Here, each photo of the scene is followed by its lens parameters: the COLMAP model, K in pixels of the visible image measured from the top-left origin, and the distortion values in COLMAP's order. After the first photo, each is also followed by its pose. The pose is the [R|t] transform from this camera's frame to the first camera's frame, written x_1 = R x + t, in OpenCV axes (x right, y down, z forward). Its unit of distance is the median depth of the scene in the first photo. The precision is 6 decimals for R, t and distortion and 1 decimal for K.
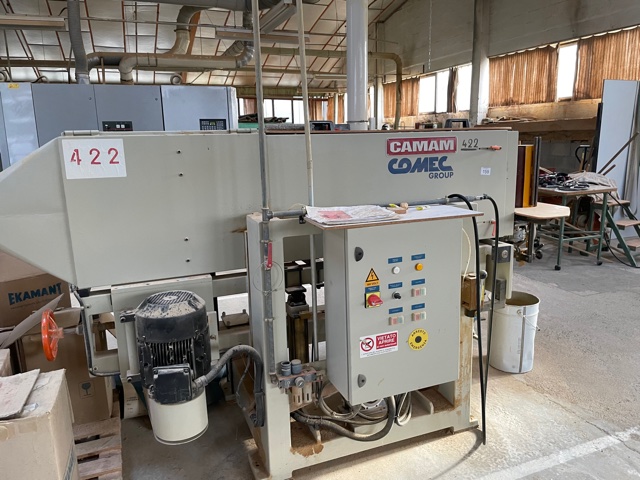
lens RADIAL K [[490.8, 0, 318.5], [0, 490.8, 236.9], [0, 0, 1]] dist [0.080879, -0.123339]
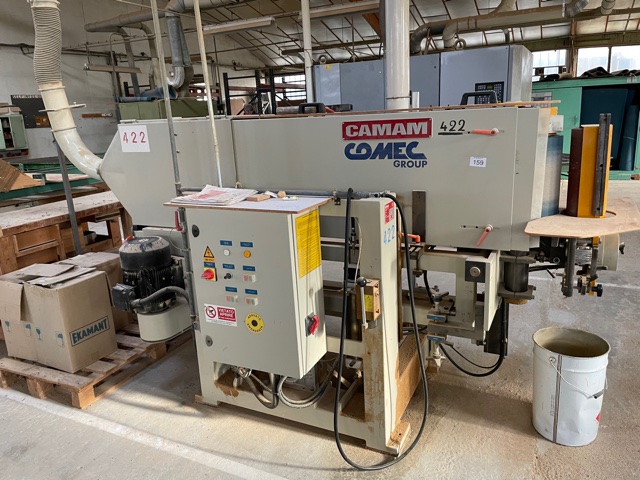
lens RADIAL K [[490.8, 0, 318.5], [0, 490.8, 236.9], [0, 0, 1]] dist [0.080879, -0.123339]
pose [[0.670126, 0.171189, -0.722237, 0.807431], [-0.111844, 0.985219, 0.129749, -0.096984], [0.733773, -0.006170, 0.679367, 0.315071]]
